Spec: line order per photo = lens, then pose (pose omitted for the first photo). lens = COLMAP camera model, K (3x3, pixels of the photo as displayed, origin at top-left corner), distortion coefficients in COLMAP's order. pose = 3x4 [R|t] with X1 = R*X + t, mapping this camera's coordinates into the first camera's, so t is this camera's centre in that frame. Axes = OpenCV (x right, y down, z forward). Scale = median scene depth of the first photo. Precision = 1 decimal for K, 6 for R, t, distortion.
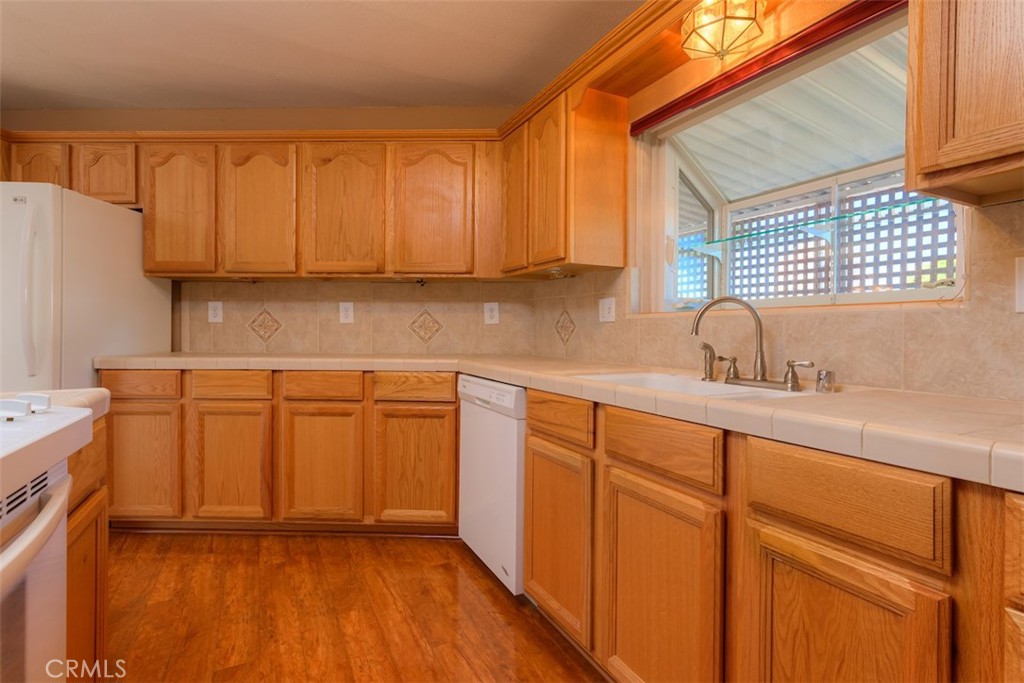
lens RADIAL K [[493.7, 0, 515.2], [0, 493.7, 336.8], [0, 0, 1]] dist [0.000395, 0.003204]
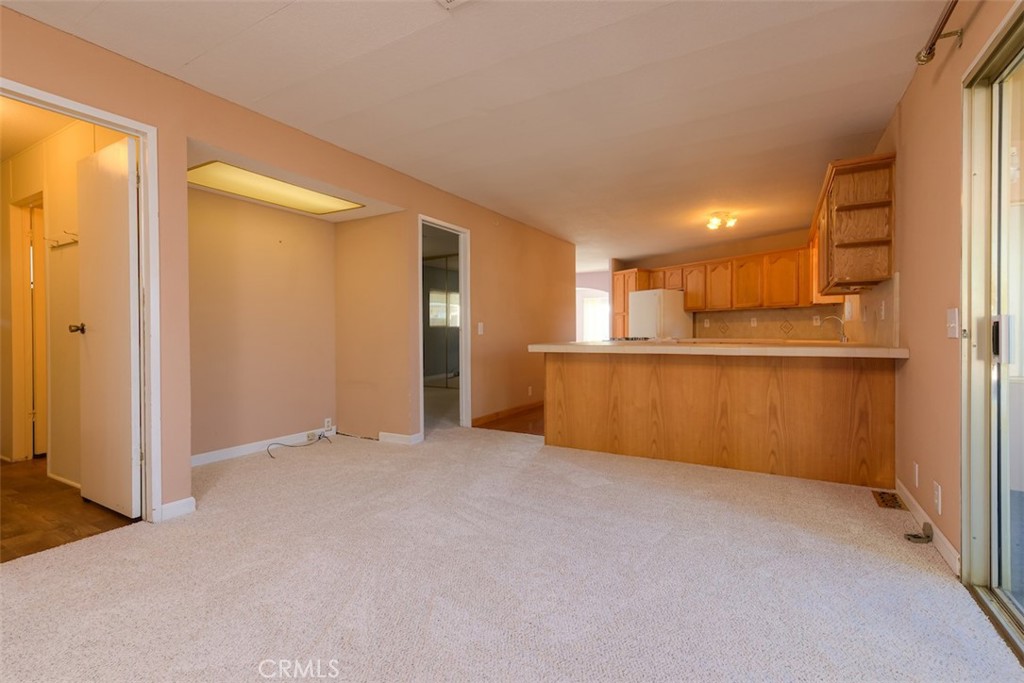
lens RADIAL K [[467.8, 0, 511.0], [0, 467.8, 336.0], [0, 0, 1]] dist [0.004528, 0.000070]
pose [[0.529007, -0.000694, -0.848617, 1.229506], [0.000836, 1.000000, -0.000296, 0.025385], [0.848617, -0.000552, 0.529007, -1.554028]]
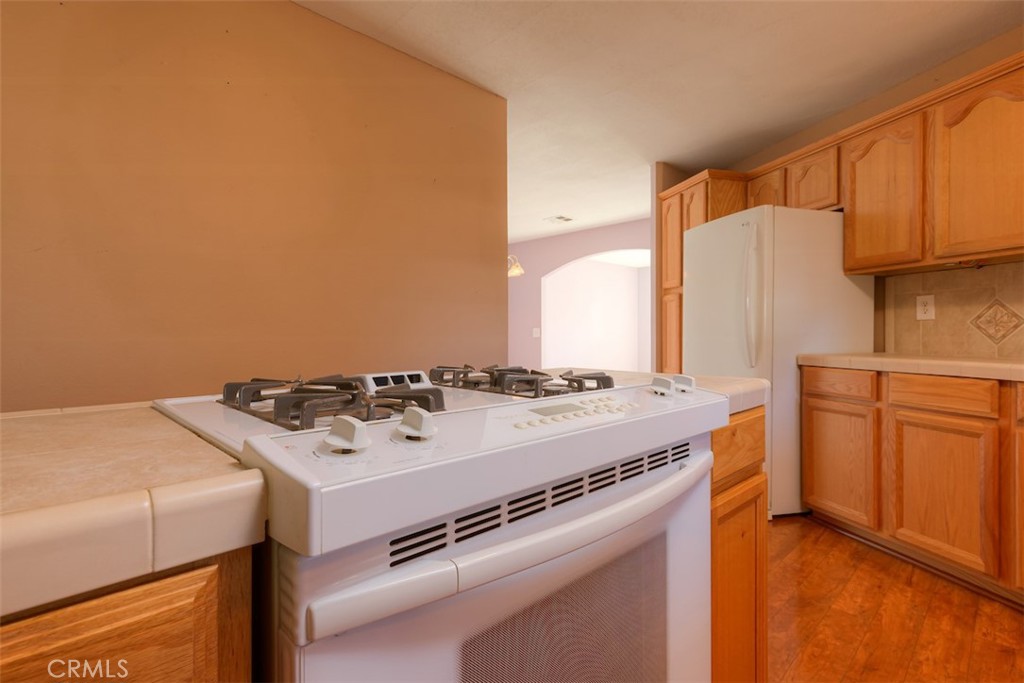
lens RADIAL K [[493.7, 0, 512.9], [0, 493.7, 335.0], [0, 0, 1]] dist [0.000395, 0.003204]
pose [[0.289195, -0.000981, -0.957270, 0.010426], [-0.007652, 0.999965, -0.003337, 0.007569], [0.957240, 0.008290, 0.289177, 0.081335]]
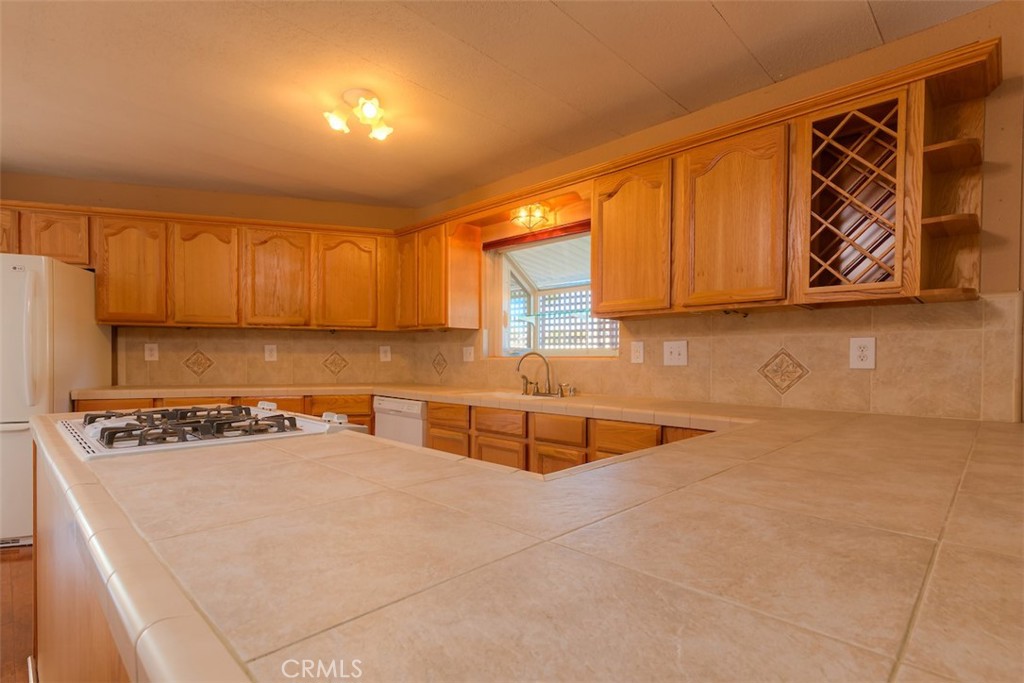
lens RADIAL K [[504.6, 0, 520.6], [0, 504.6, 367.6], [0, 0, 1]] dist [0.000053, 0.000609]
pose [[0.946241, -0.007469, 0.323376, -0.180298], [0.004726, 0.999946, 0.009268, -0.023816], [-0.323427, -0.007241, 0.946225, -0.593046]]
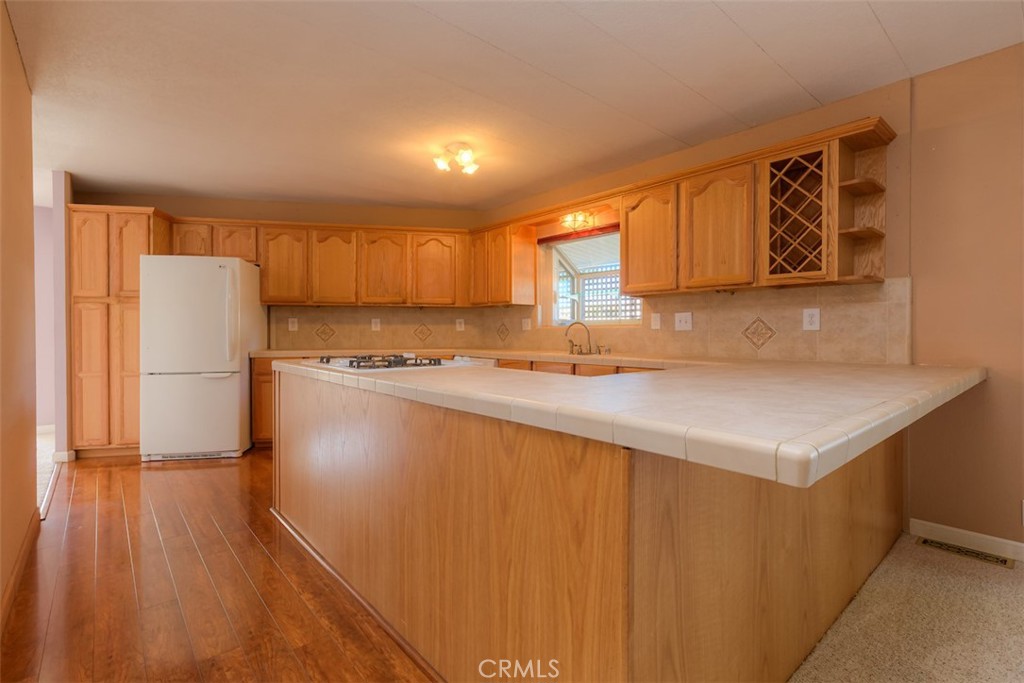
lens RADIAL K [[493.7, 0, 514.9], [0, 493.7, 338.5], [0, 0, 1]] dist [0.000395, 0.003204]
pose [[0.971689, -0.009003, 0.236092, -0.339524], [0.008755, 0.999959, 0.002100, 0.000157], [-0.236101, 0.000026, 0.971729, -0.971591]]
